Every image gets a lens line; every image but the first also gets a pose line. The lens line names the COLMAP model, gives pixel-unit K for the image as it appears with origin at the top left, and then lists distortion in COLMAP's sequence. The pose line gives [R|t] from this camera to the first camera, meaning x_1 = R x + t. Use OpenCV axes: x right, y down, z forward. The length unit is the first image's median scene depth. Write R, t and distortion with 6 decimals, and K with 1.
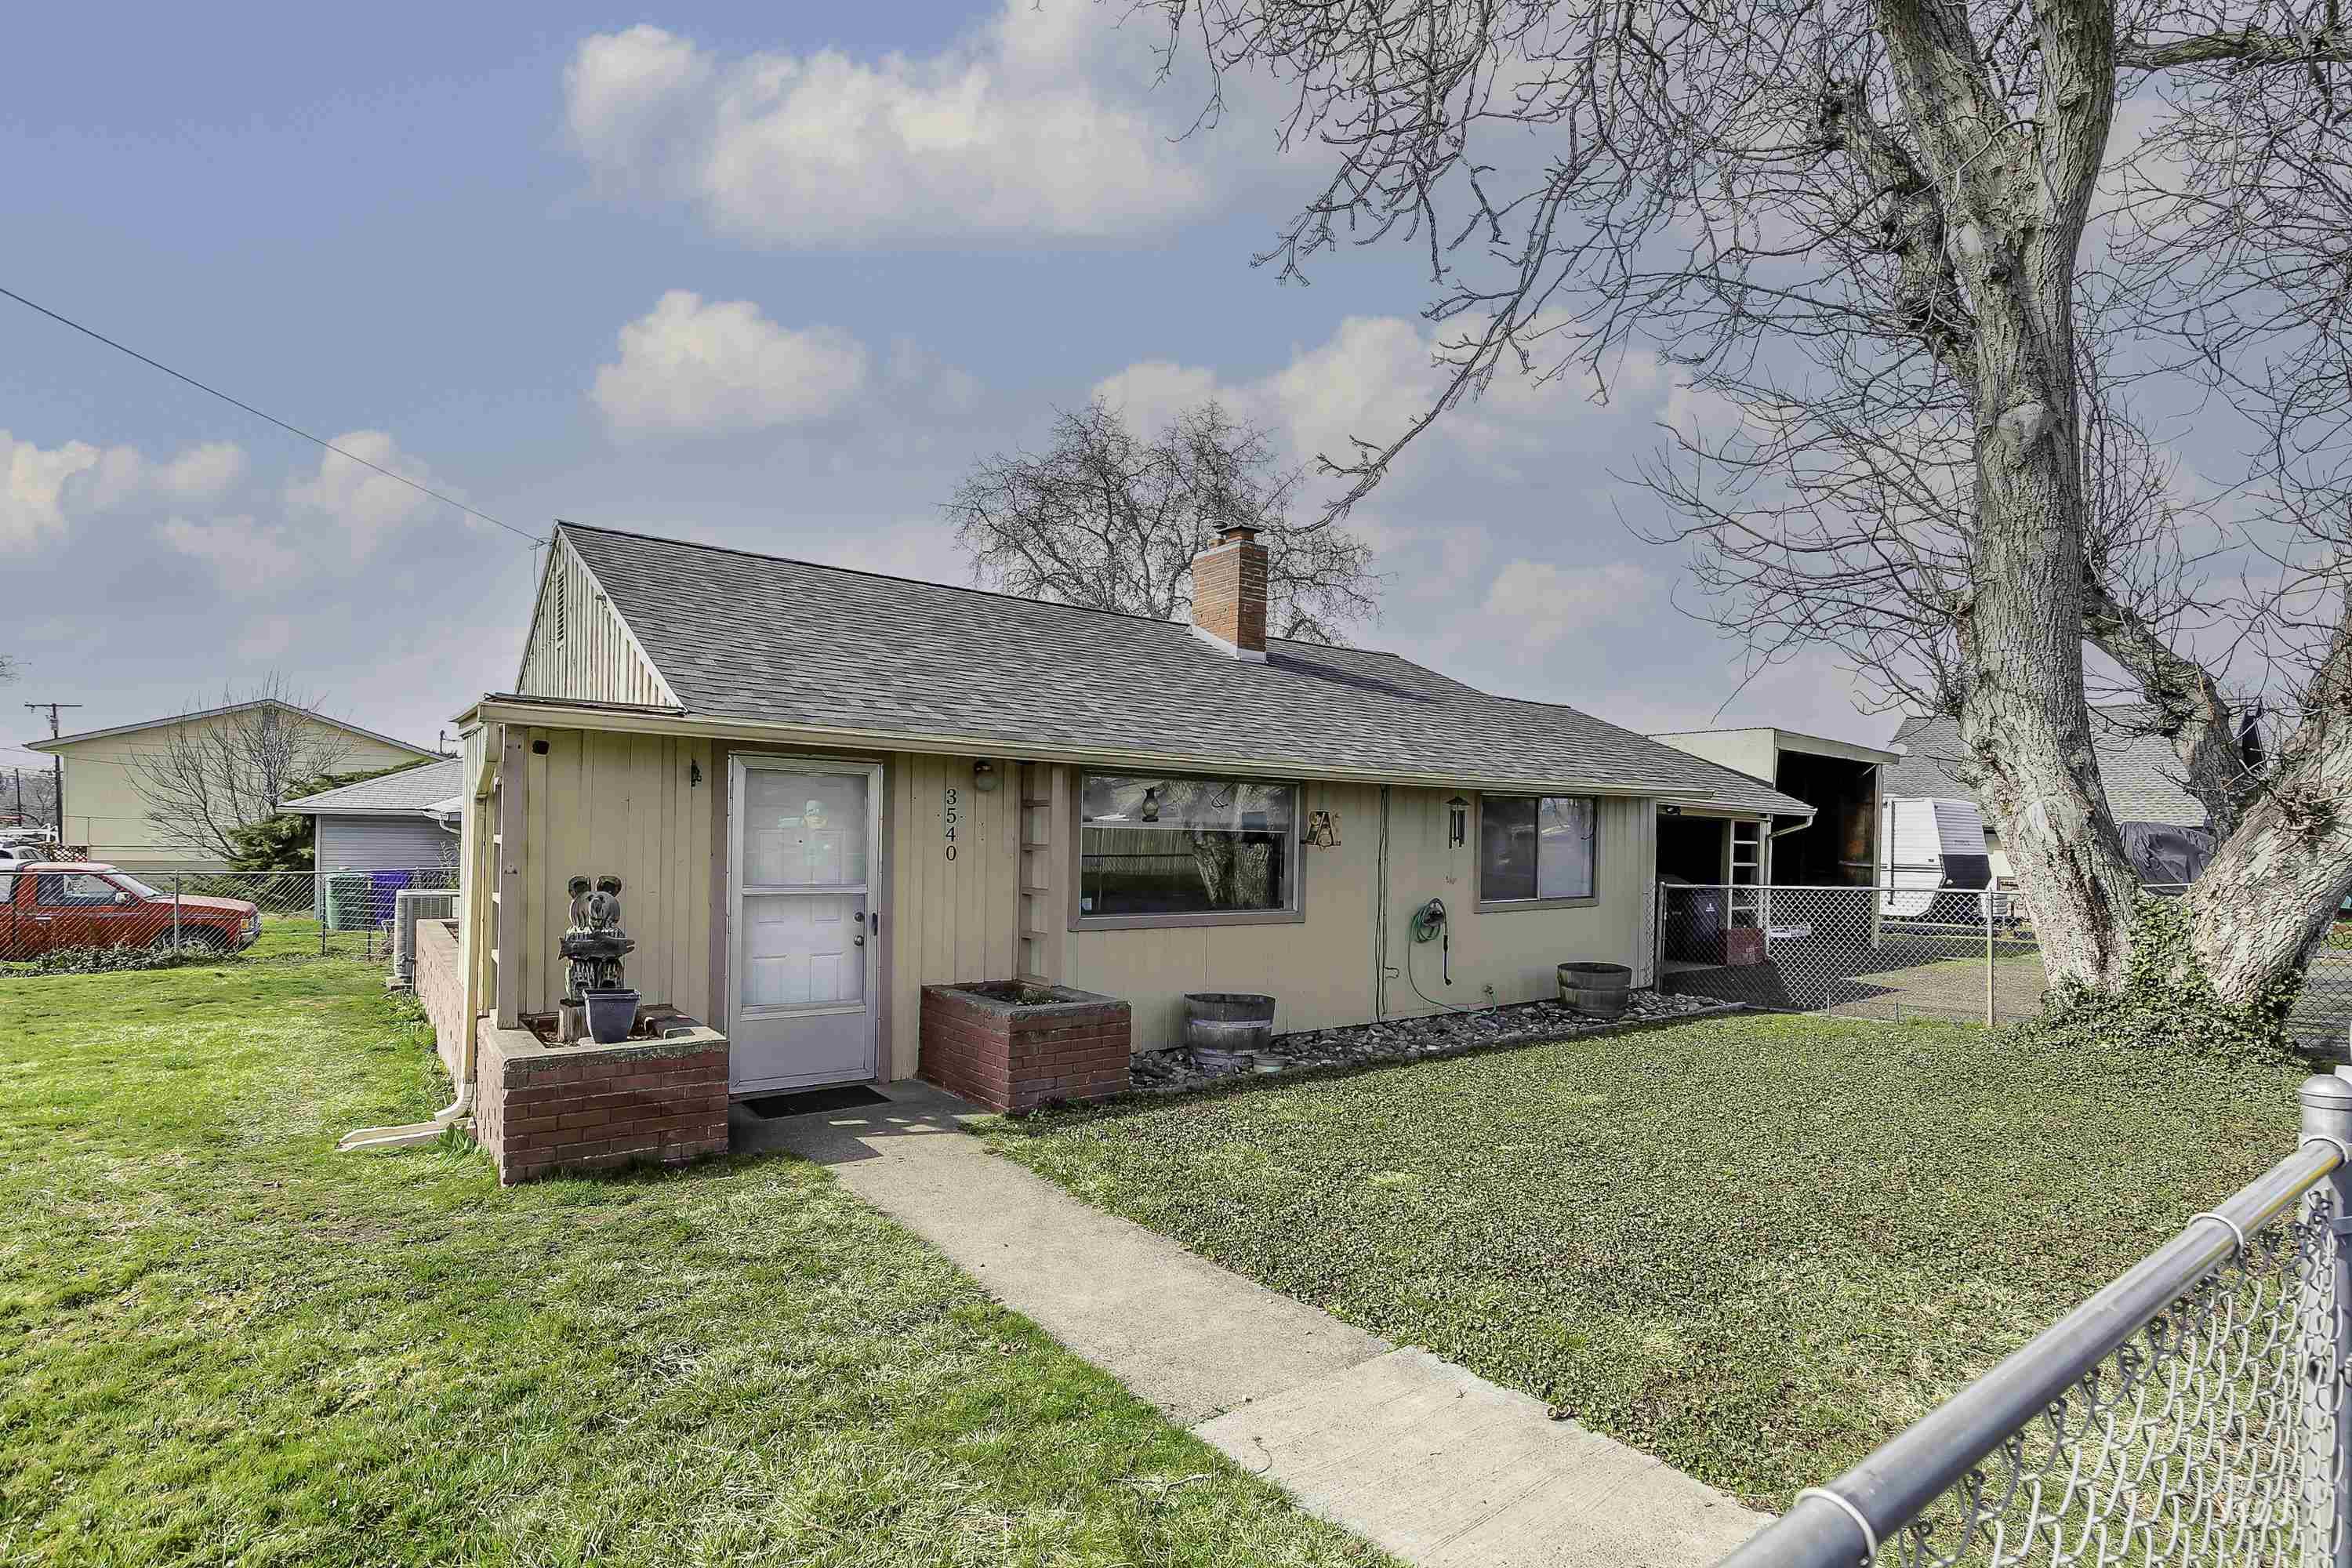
lens RADIAL K [[1119.6, 0, 1211.1], [0, 1119.6, 854.0], [0, 0, 1]] dist [-0.002698, -0.000239]
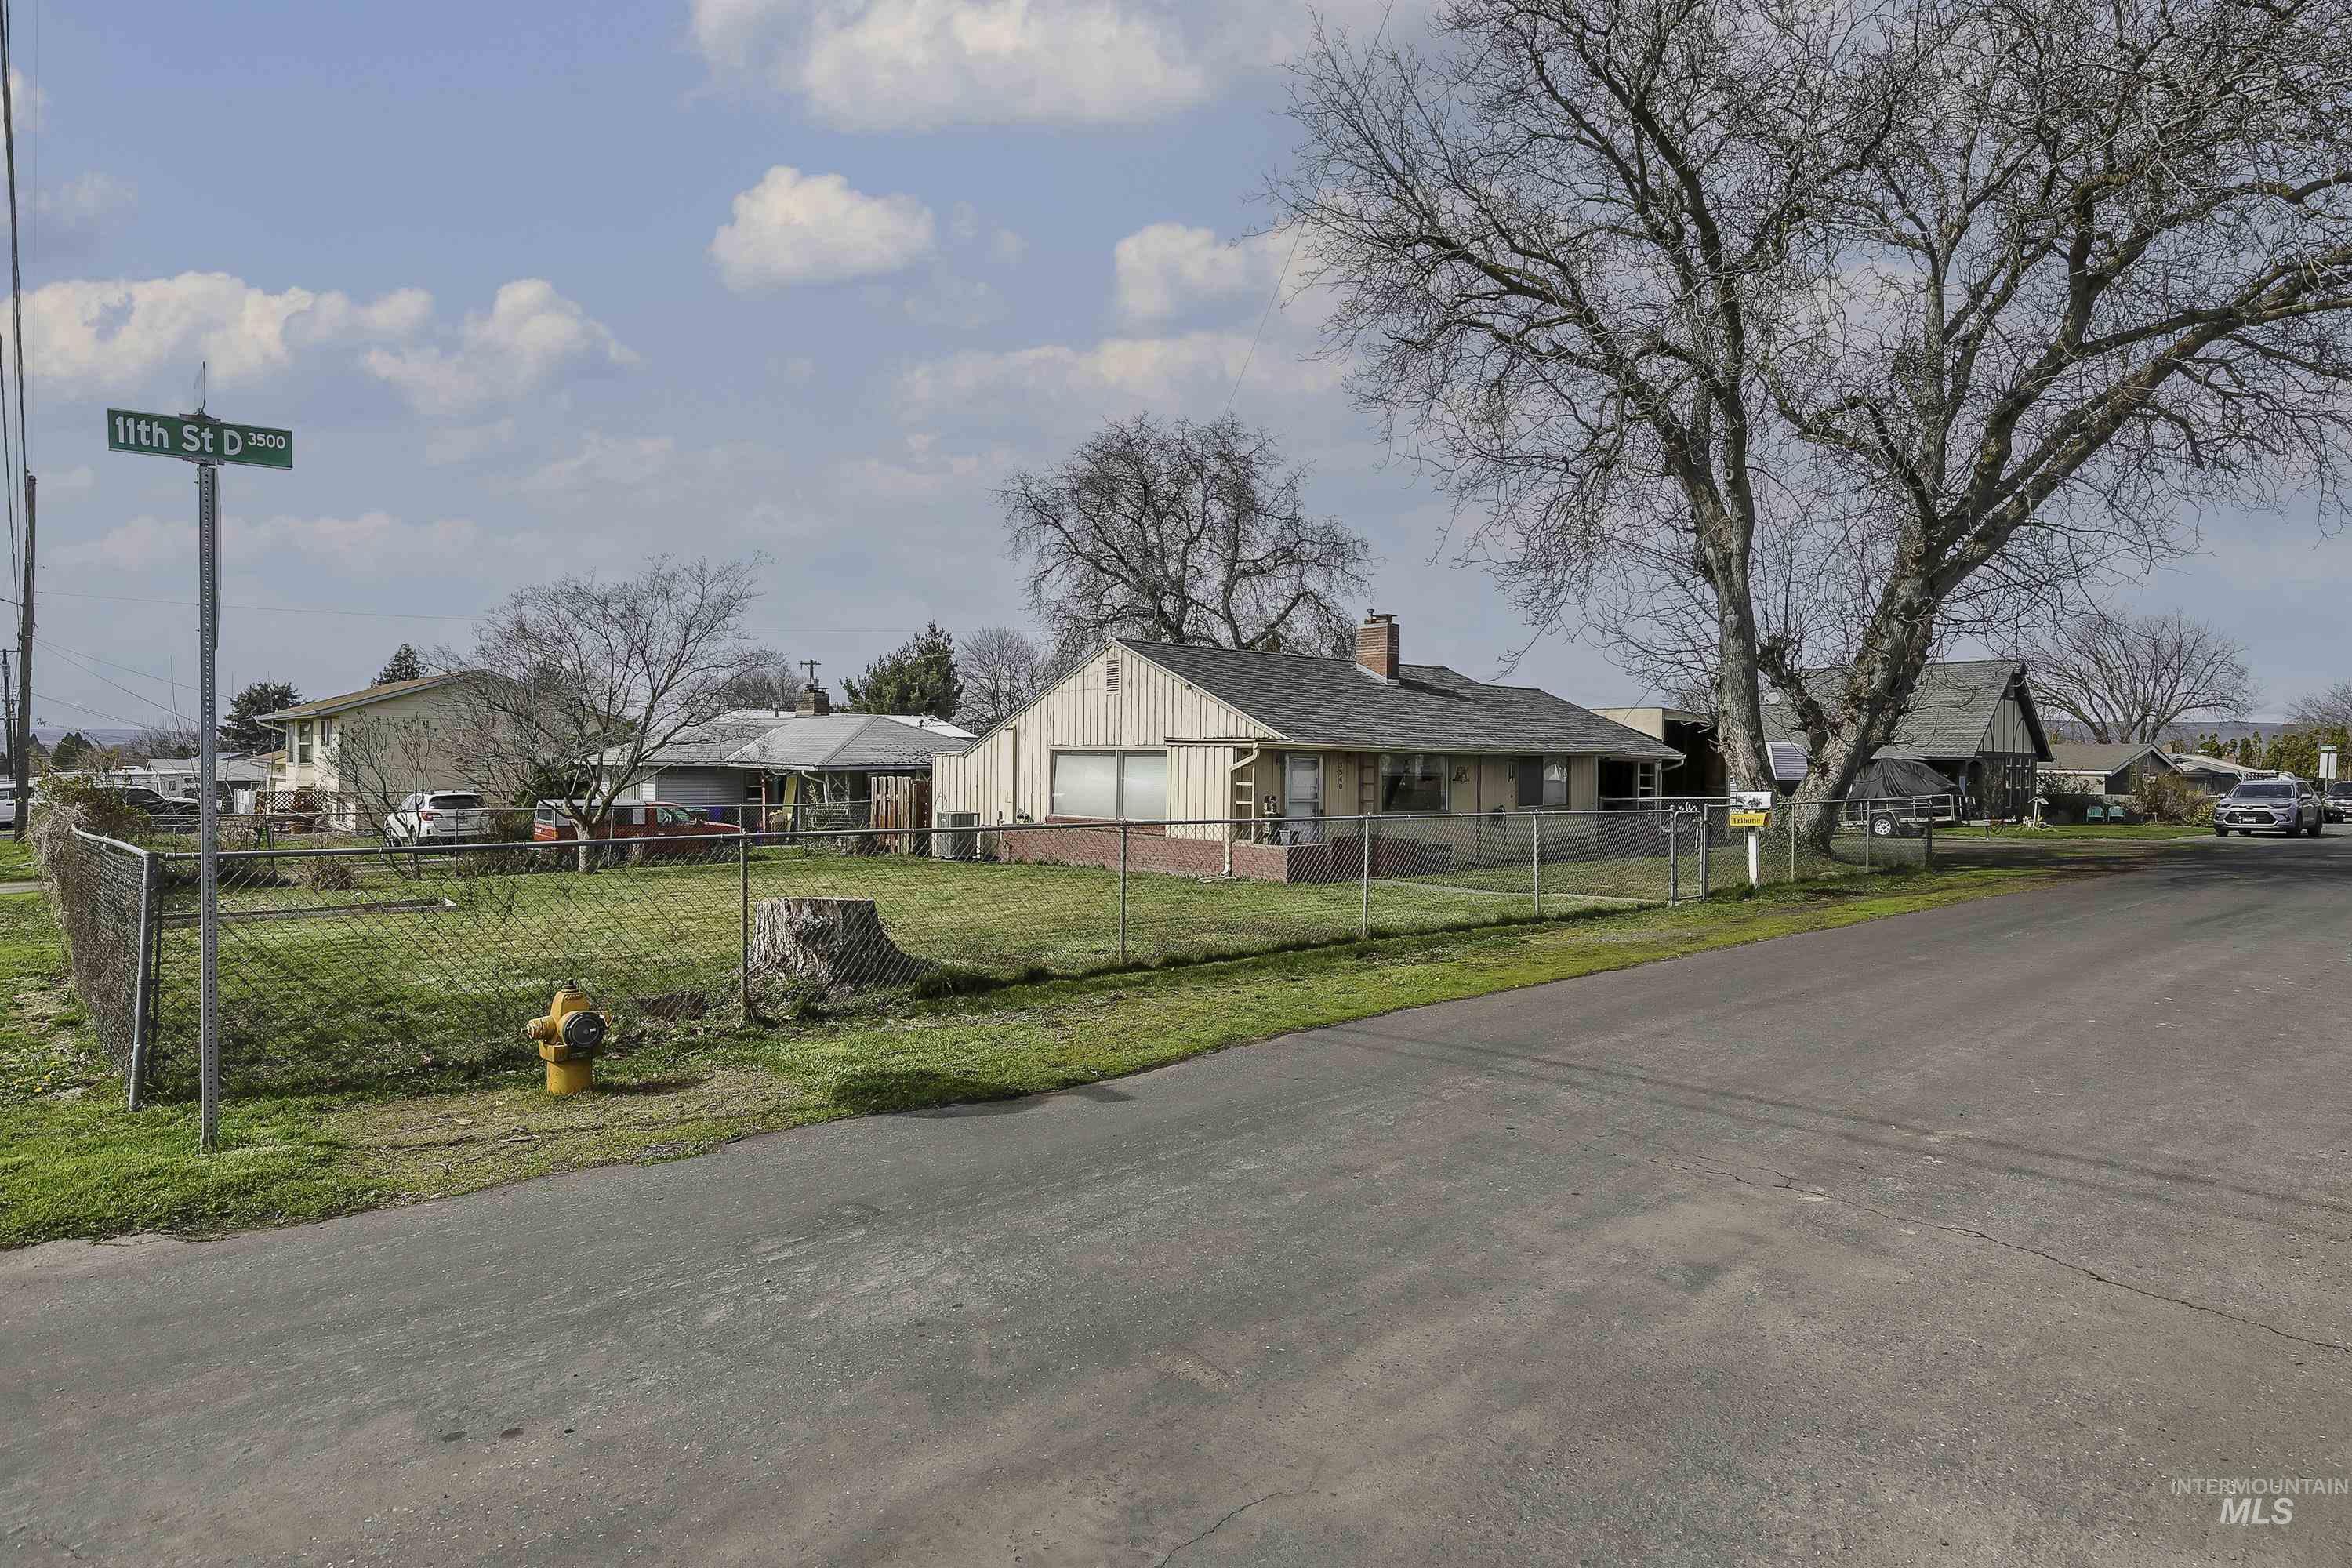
lens RADIAL K [[1303.3, 0, 1175.7], [0, 1303.3, 785.2], [0, 0, 1]] dist [-0.001380, -0.000617]
pose [[0.997052, -0.013806, 0.075475, -0.817475], [0.013779, 0.999905, 0.000878, -0.012294], [-0.075480, 0.000165, 0.997147, -1.949225]]
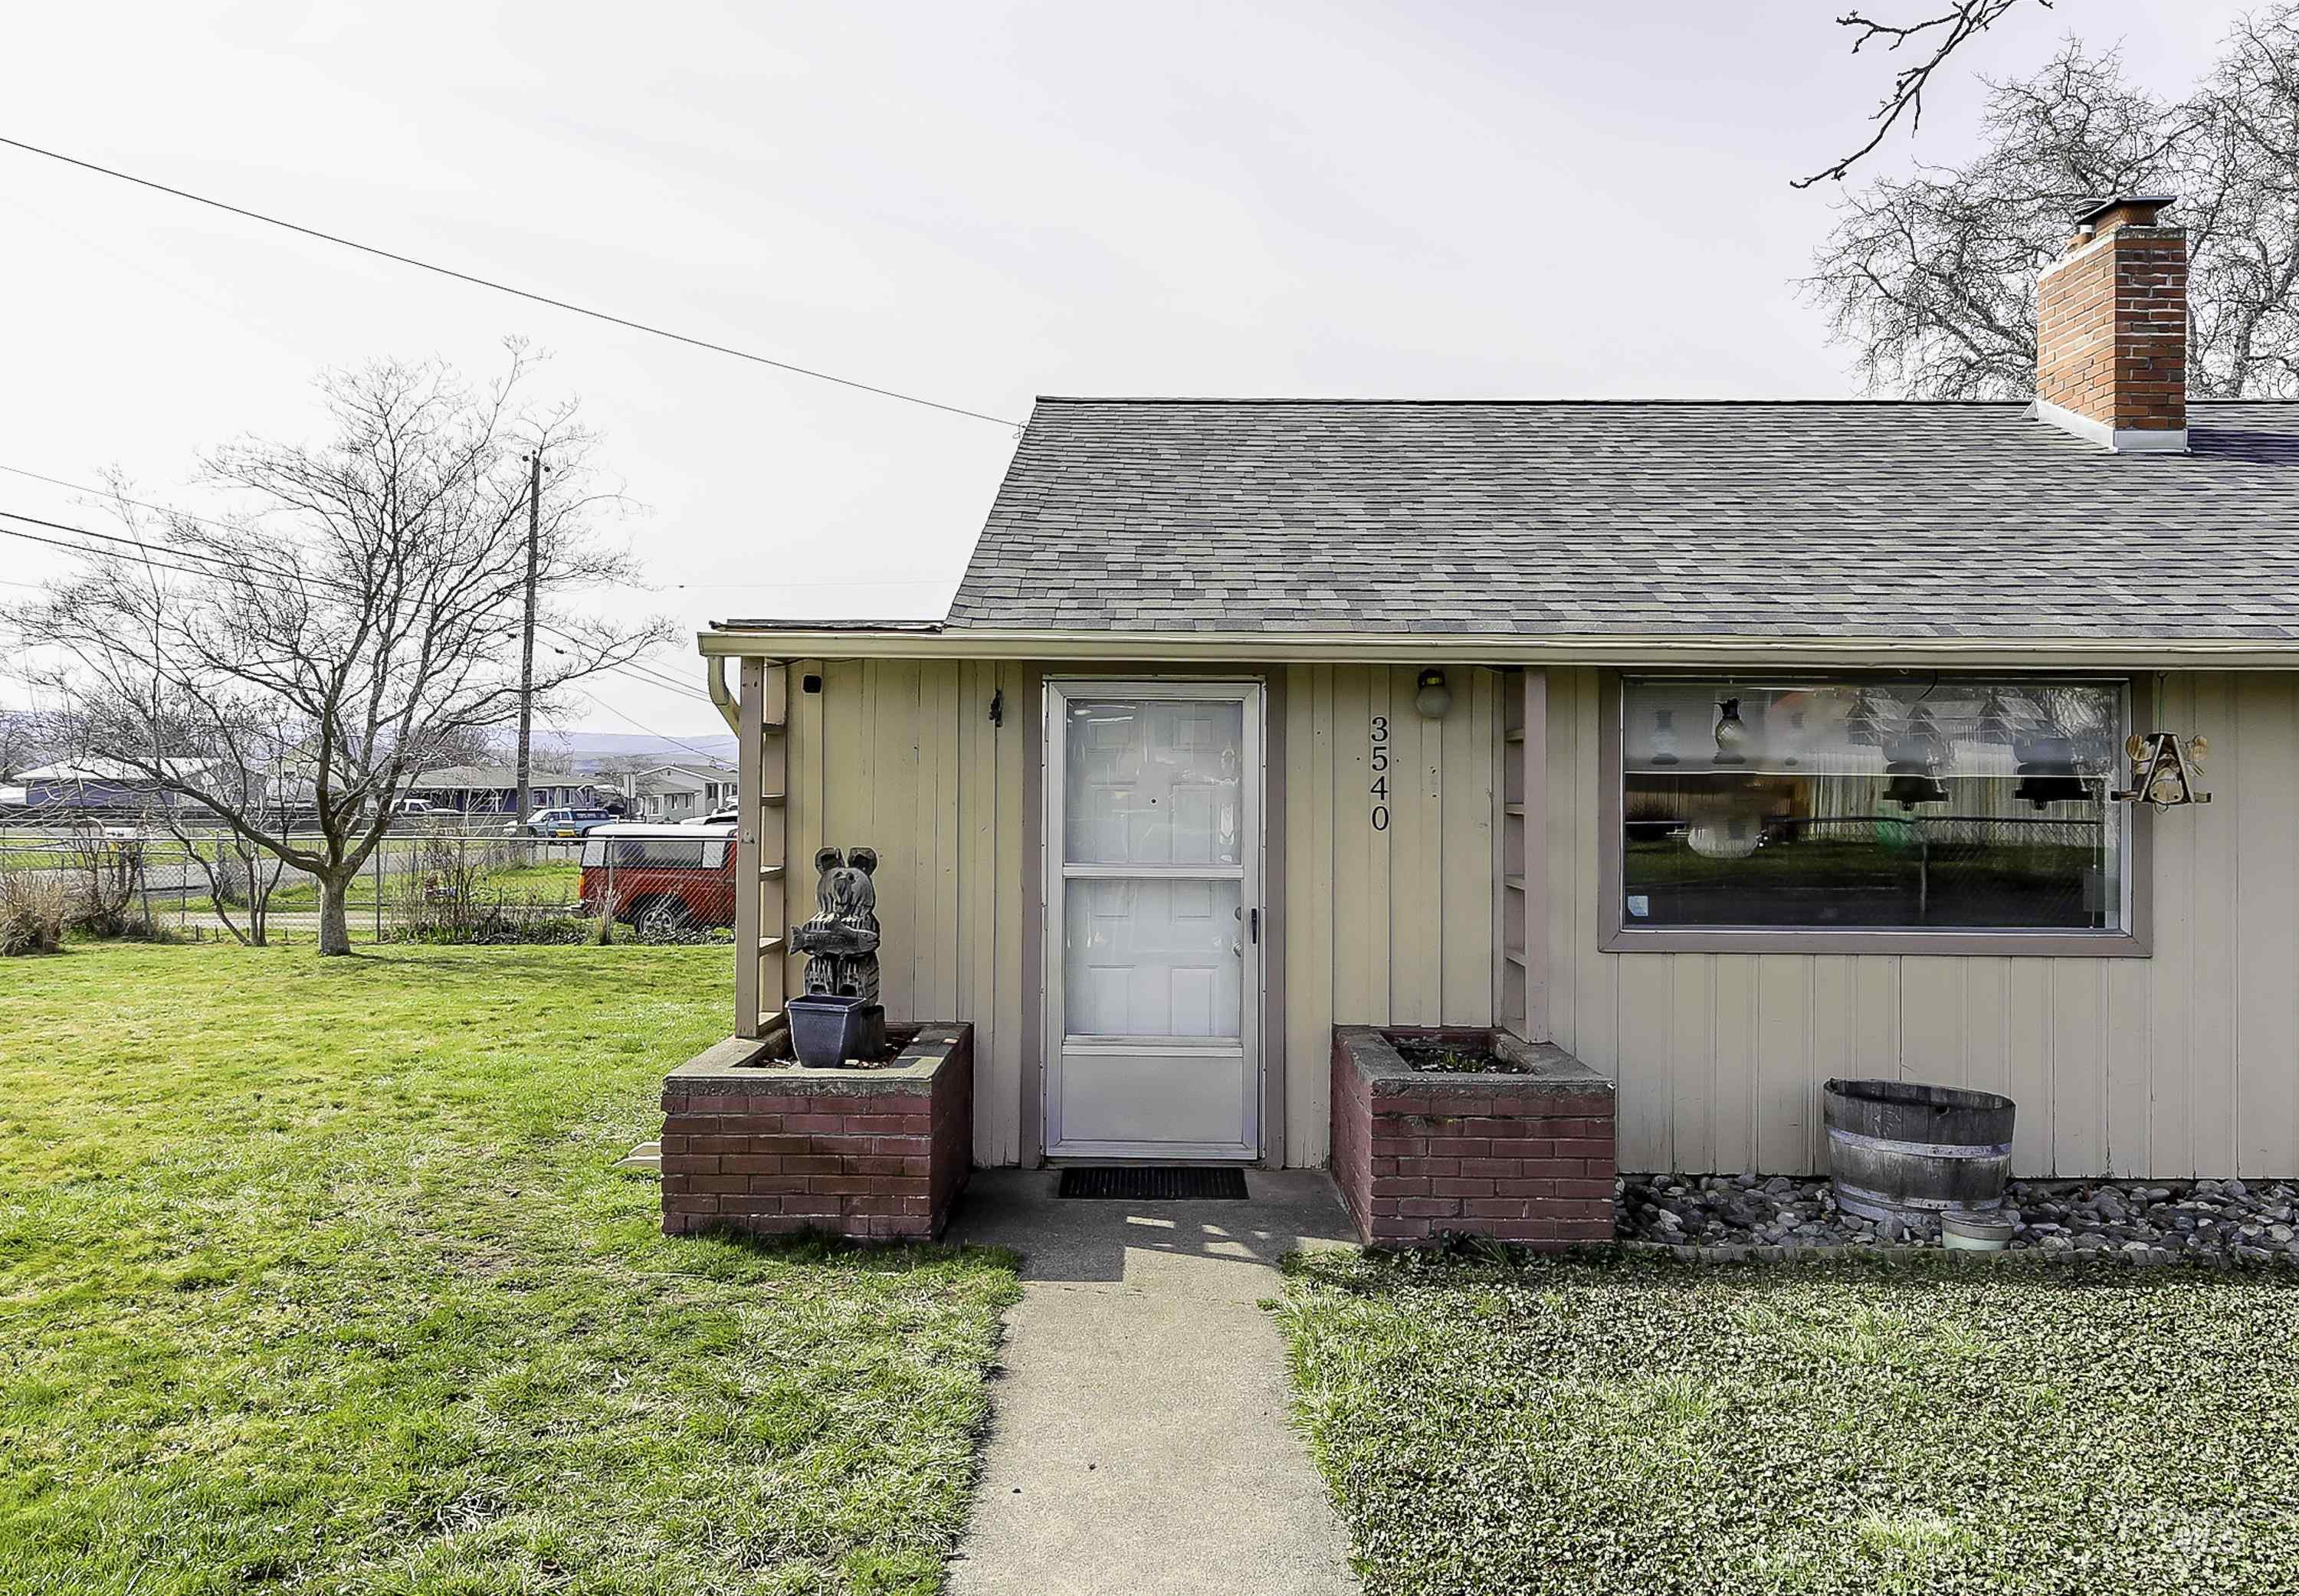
lens RADIAL K [[1630.5, 0, 1149.2], [0, 1630.5, 778.7], [0, 0, 1]] dist [0.001708, -0.013215]
pose [[0.781216, -0.015413, -0.624071, 0.231018], [-0.000860, 0.999668, -0.025765, 0.000850], [0.624261, 0.020665, 0.780943, 0.190919]]
